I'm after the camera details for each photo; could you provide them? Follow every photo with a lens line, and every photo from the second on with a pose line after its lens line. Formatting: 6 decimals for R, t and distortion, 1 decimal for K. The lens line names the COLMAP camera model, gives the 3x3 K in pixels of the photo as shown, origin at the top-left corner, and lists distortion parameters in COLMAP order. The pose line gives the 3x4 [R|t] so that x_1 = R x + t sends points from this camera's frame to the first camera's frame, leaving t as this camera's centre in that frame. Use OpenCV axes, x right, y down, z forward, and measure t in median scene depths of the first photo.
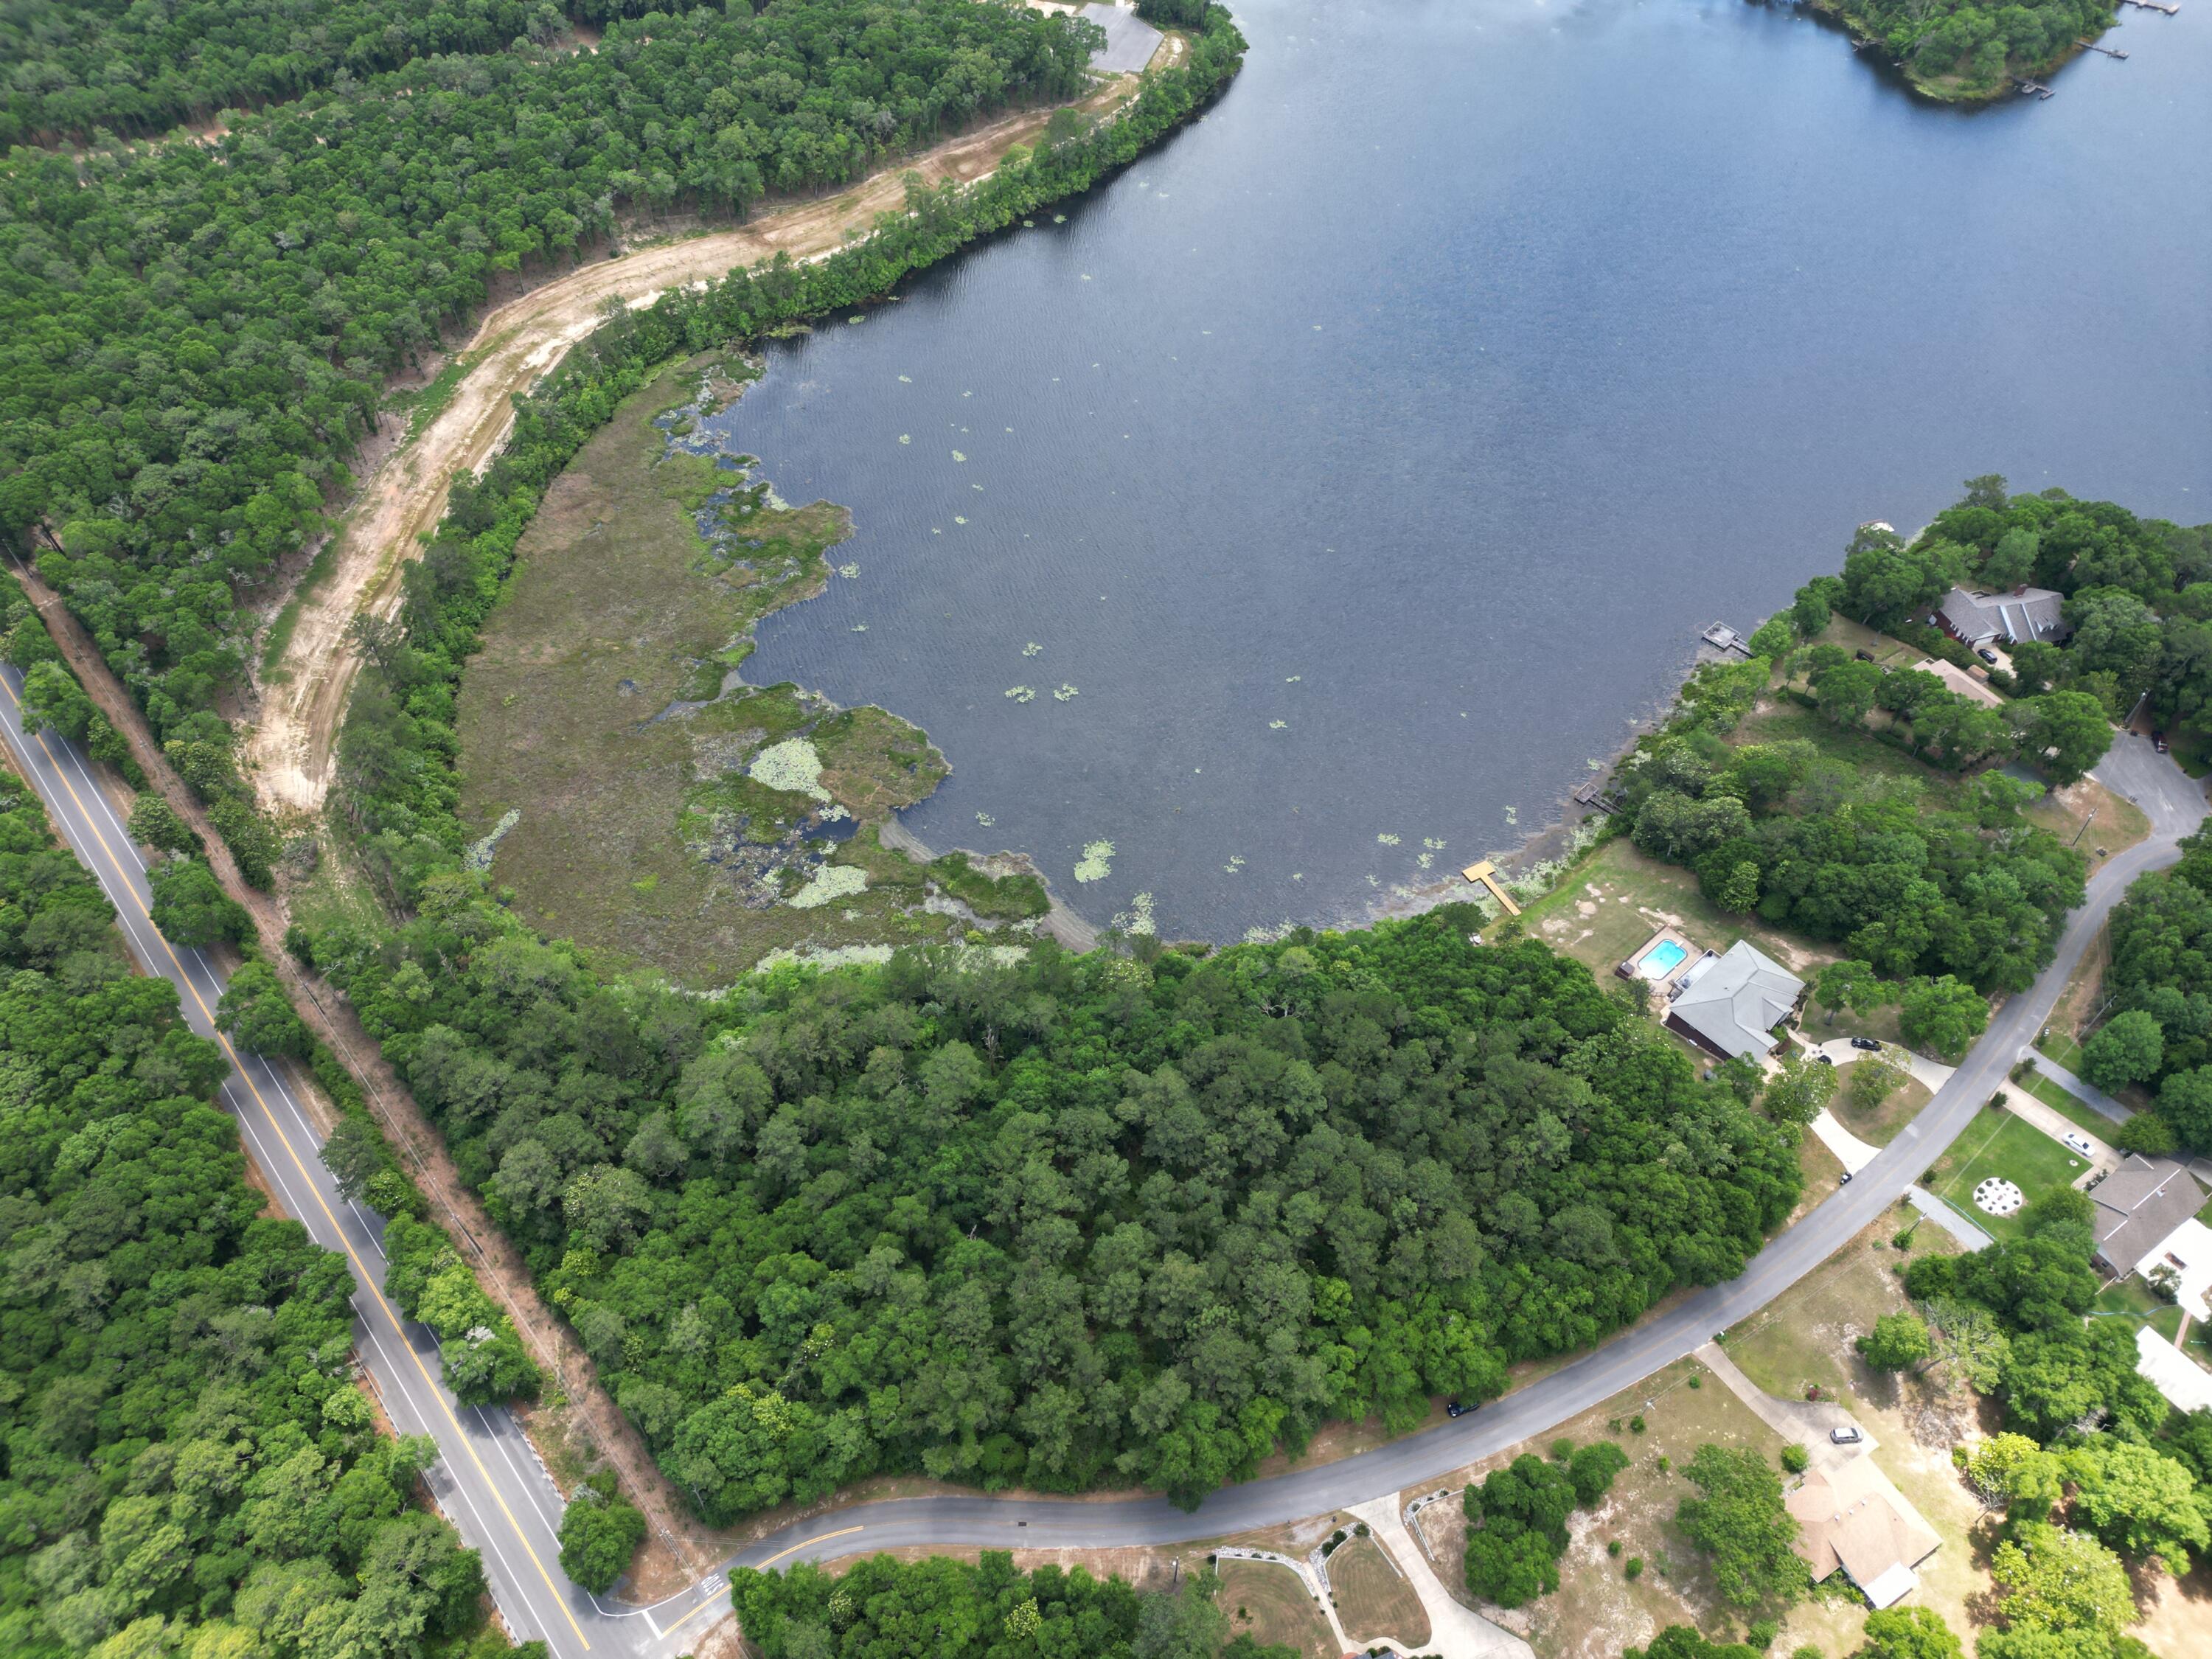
lens RADIAL K [[1544.4, 0, 1106.0], [0, 1544.4, 829.5], [0, 0, 1]] dist [0.059454, -0.056255]
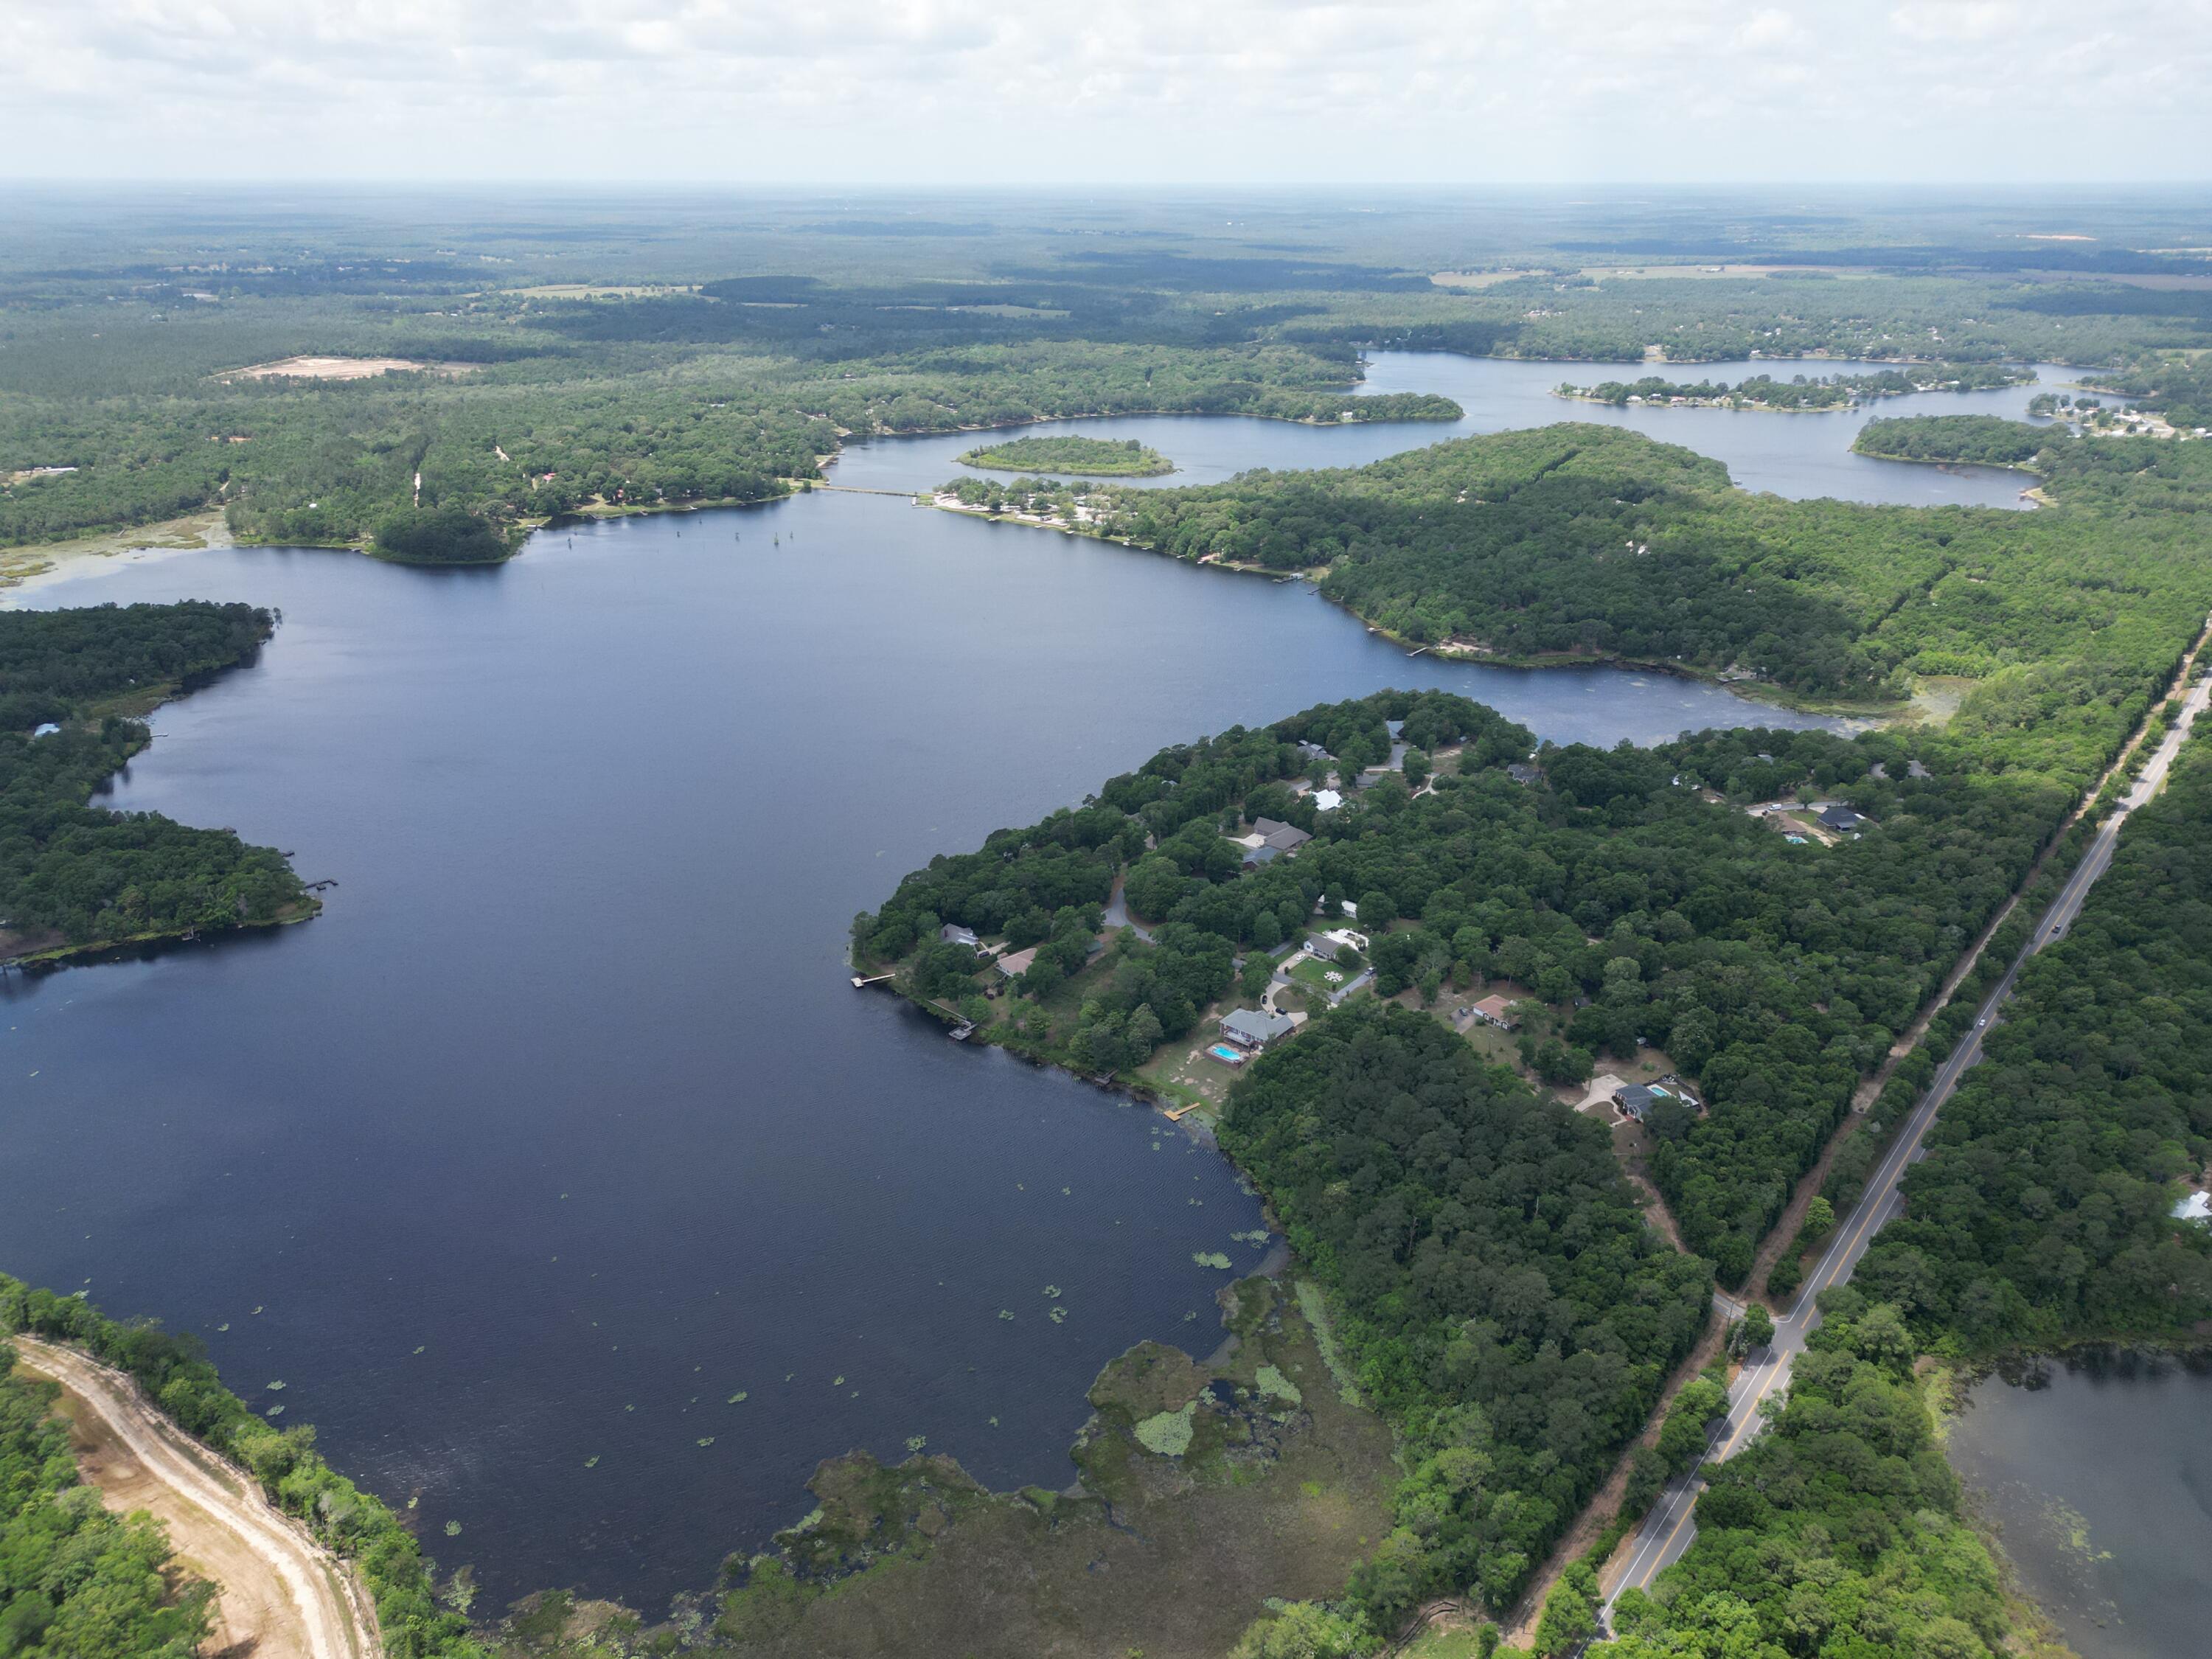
lens RADIAL K [[1540.4, 0, 1106.0], [0, 1540.4, 829.5], [0, 0, 1]] dist [0.064857, -0.060051]
pose [[-0.151724, -0.388769, 0.908757, -1.080753], [0.741531, 0.563130, 0.364713, -0.759131], [-0.653537, 0.729207, 0.202843, 0.414977]]
